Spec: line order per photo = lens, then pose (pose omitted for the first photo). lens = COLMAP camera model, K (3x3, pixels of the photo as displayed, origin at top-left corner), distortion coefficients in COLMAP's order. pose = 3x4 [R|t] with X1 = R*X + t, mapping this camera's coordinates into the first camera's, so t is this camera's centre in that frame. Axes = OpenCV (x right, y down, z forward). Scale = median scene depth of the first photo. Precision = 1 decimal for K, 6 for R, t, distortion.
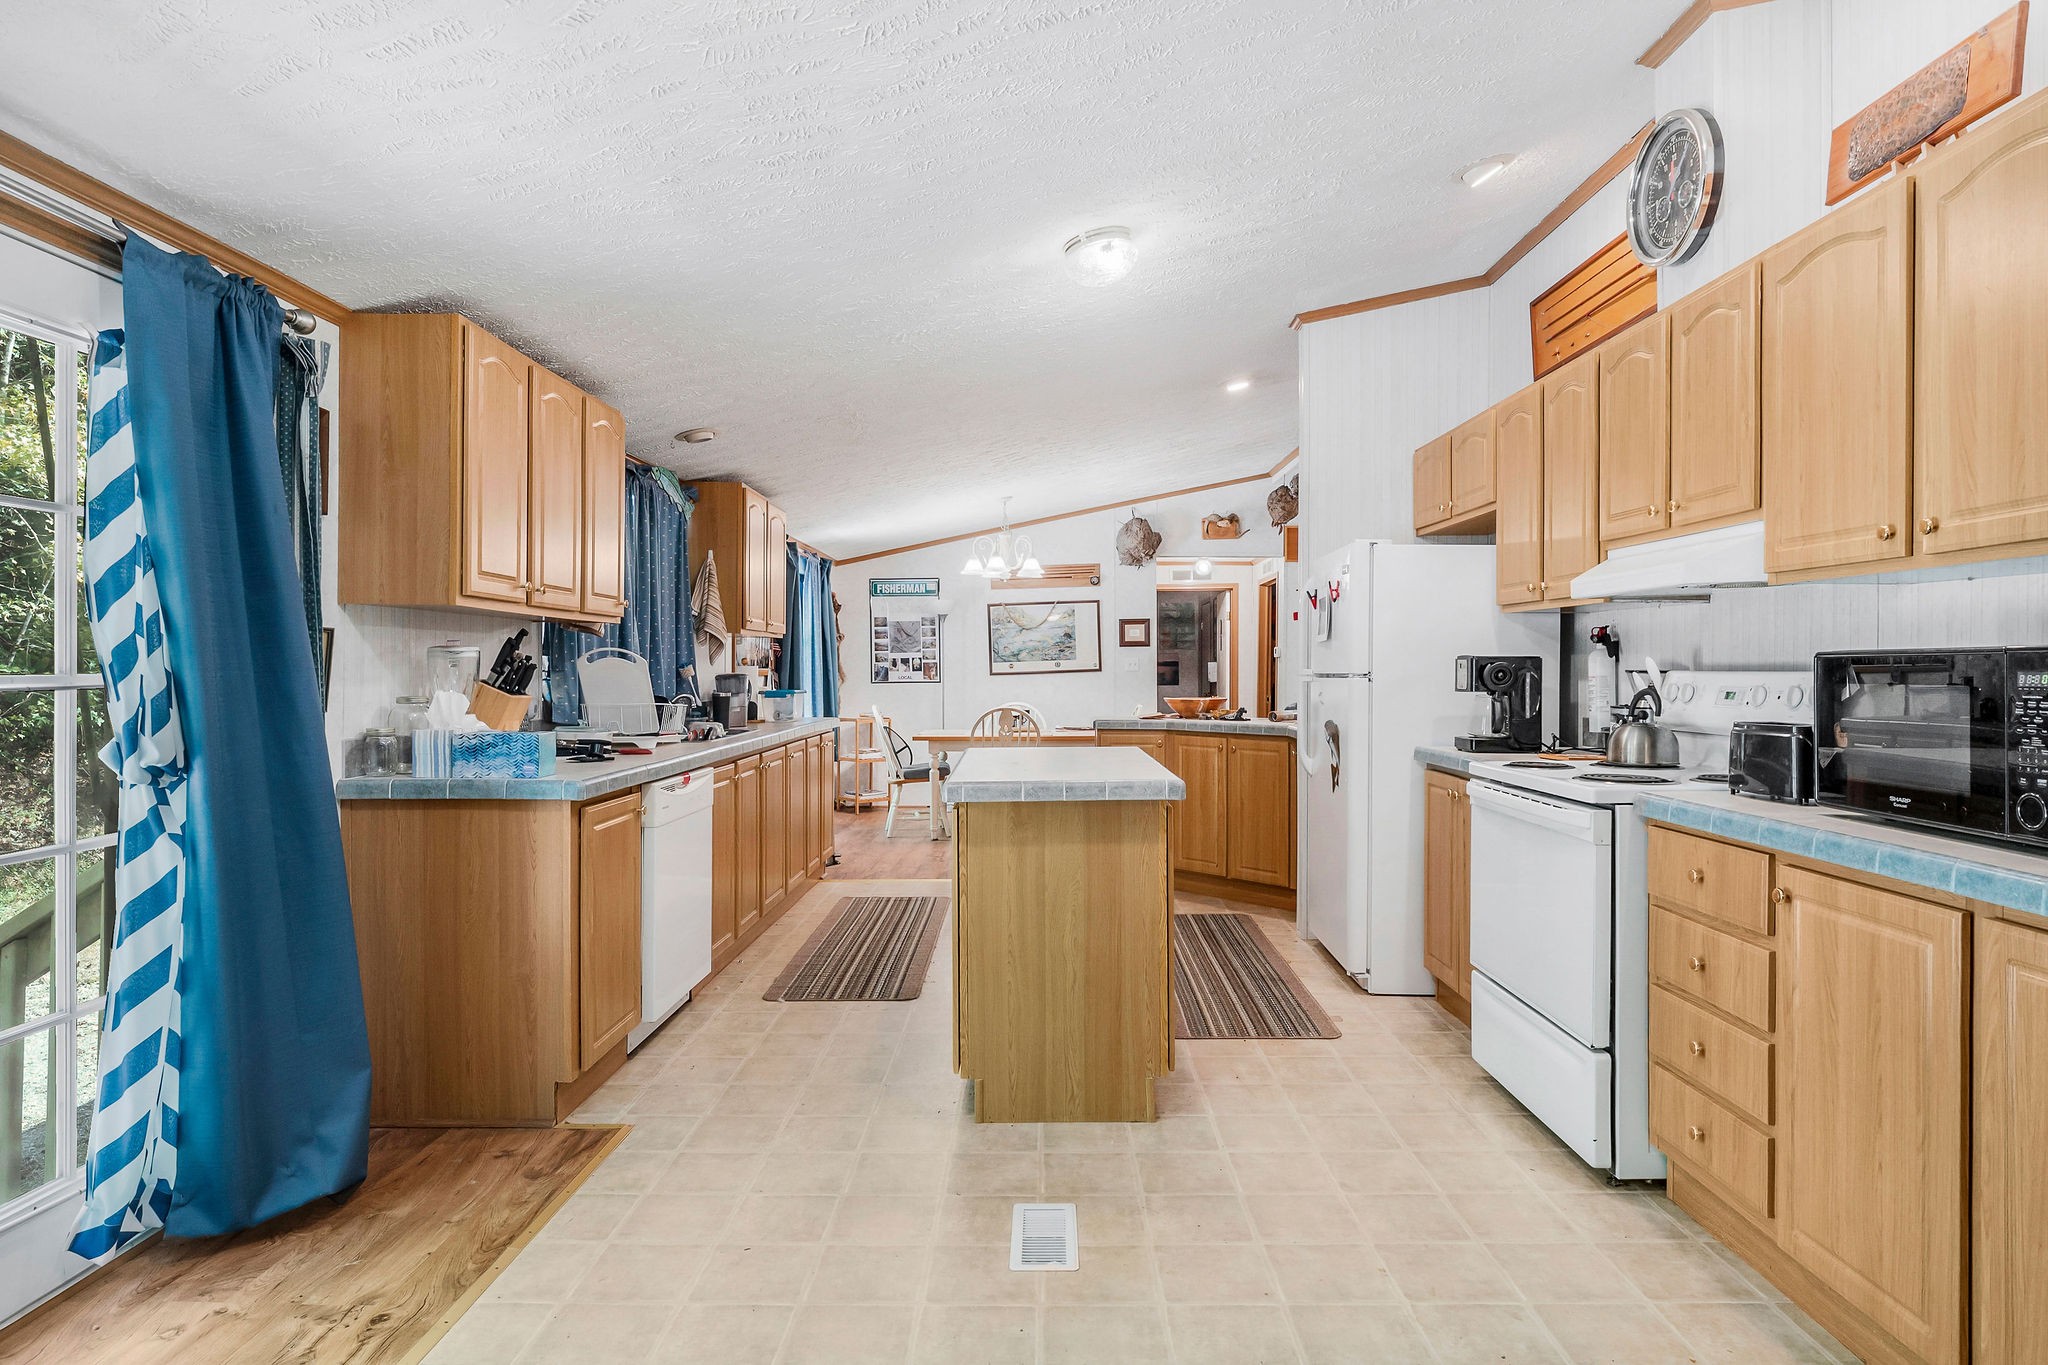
lens RADIAL K [[918.5, 0, 1023.6], [0, 918.5, 674.9], [0, 0, 1]] dist [-0.001785, -0.000784]
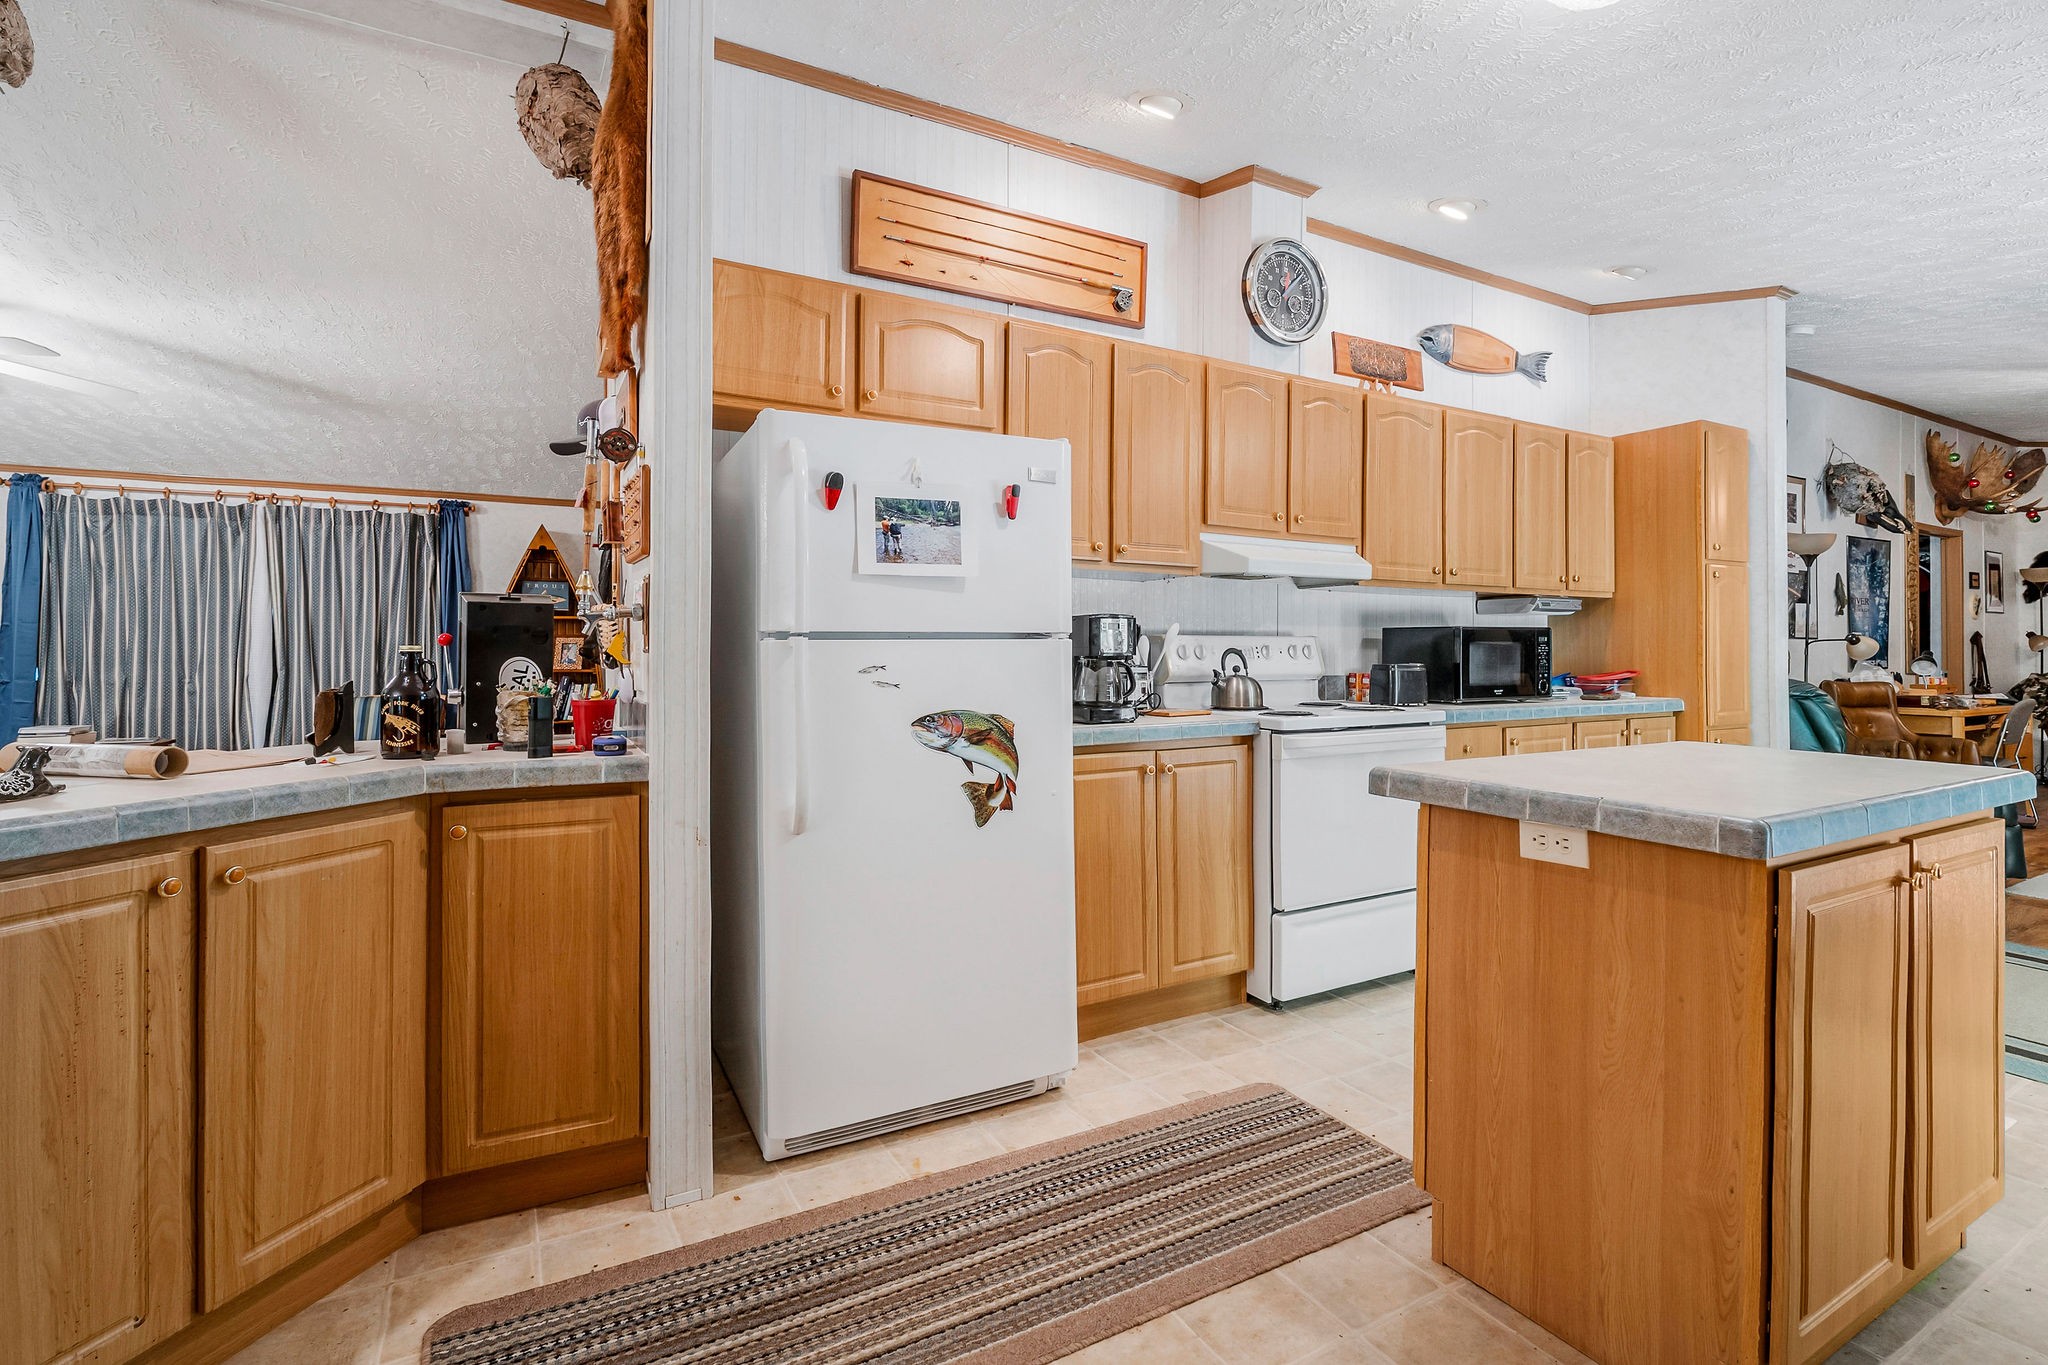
lens RADIAL K [[918.5, 0, 1013.6], [0, 918.5, 651.7], [0, 0, 1]] dist [-0.001785, -0.000784]
pose [[-0.464779, -0.002300, 0.885424, -0.247758], [0.001181, 0.999994, 0.003218, 0.012643], [-0.885426, 0.002541, -0.464774, 1.468948]]
